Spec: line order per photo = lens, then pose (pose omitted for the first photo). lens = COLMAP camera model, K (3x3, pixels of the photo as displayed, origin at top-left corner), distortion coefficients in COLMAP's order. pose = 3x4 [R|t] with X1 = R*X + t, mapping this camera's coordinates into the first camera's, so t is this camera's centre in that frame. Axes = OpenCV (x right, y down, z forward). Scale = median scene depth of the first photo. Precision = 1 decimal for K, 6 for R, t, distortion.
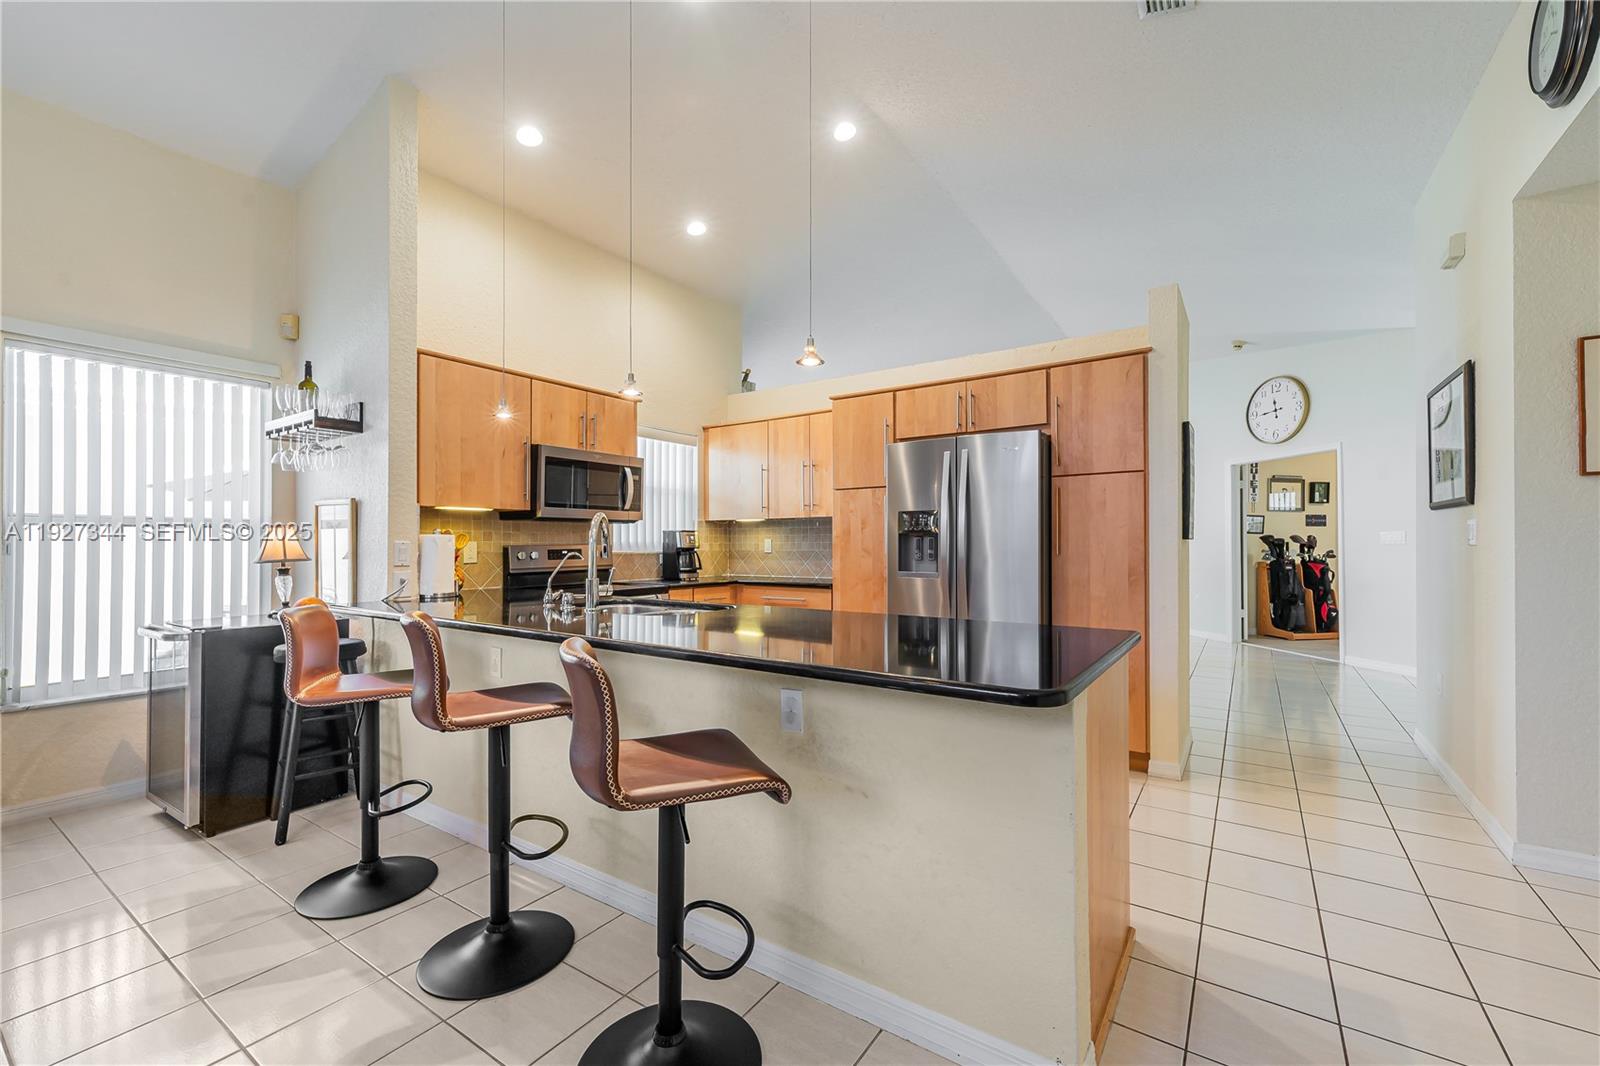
lens RADIAL K [[663.2, 0, 798.4], [0, 663.2, 540.4], [0, 0, 1]] dist [-0.000369, -0.000090]
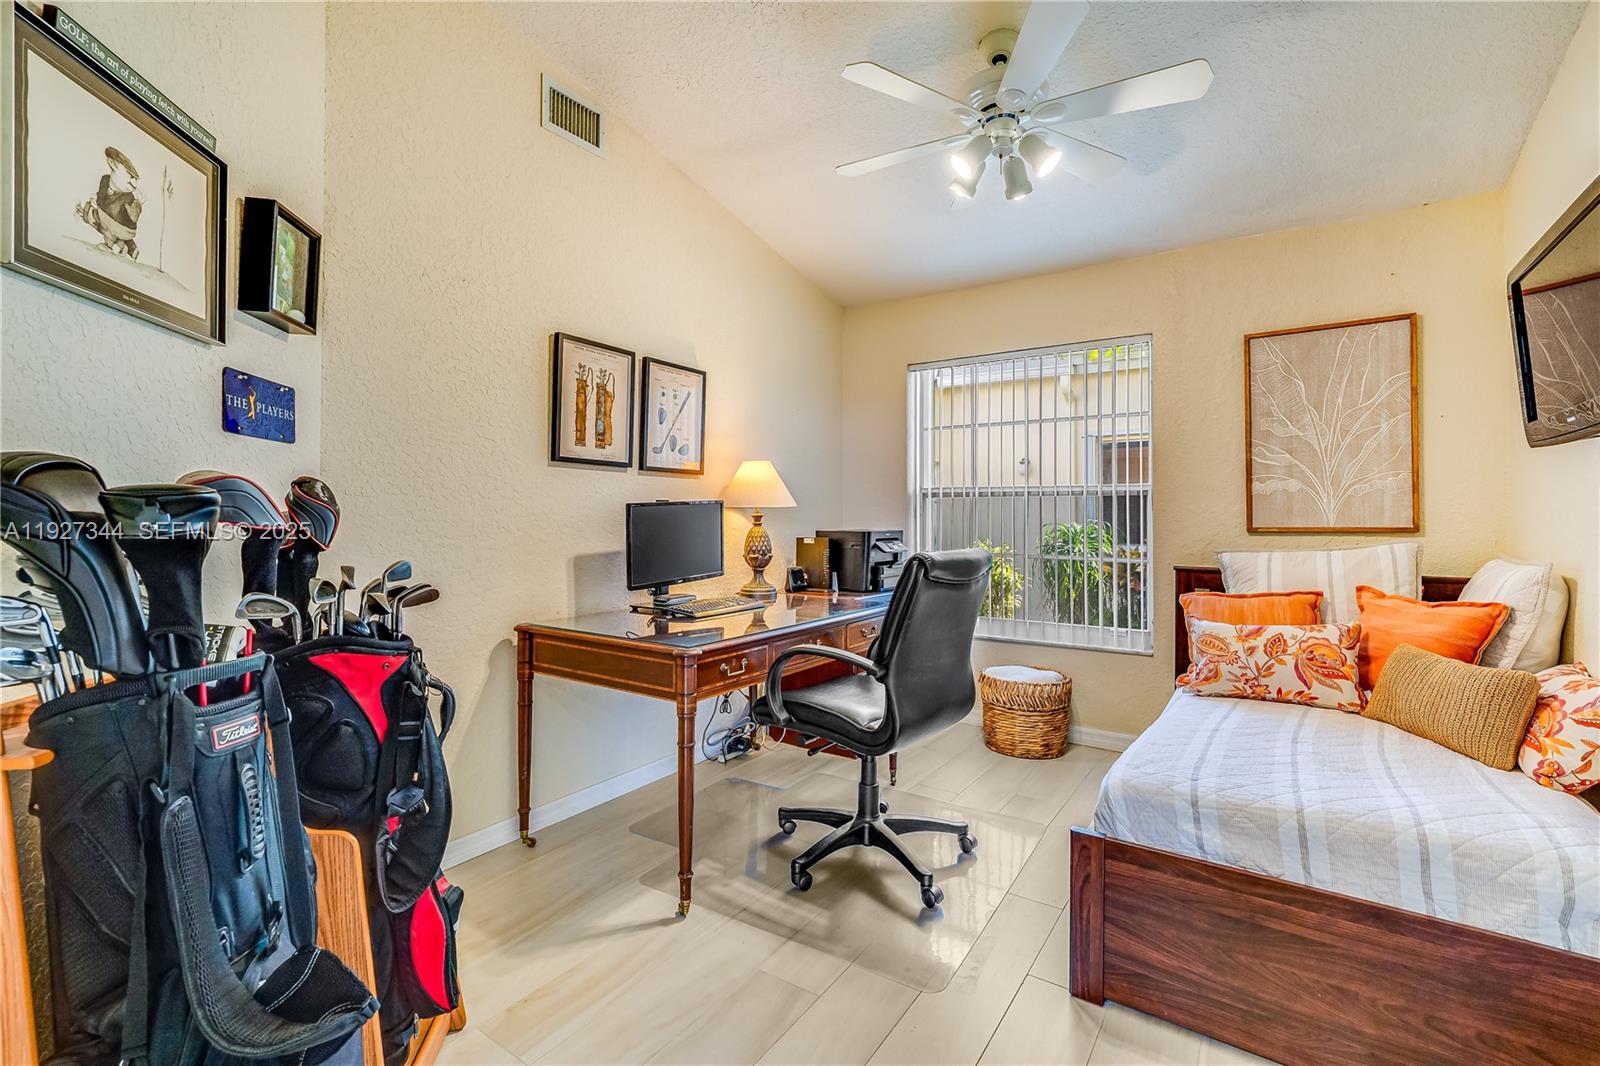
lens RADIAL K [[710.0, 0, 804.7], [0, 710.0, 518.5], [0, 0, 1]] dist [-0.003372, -0.000251]
pose [[-0.004279, 0.000624, 0.999991, 0.601677], [-0.002121, 0.999998, -0.000633, 0.001841], [-0.999989, -0.002124, -0.004278, 0.884999]]
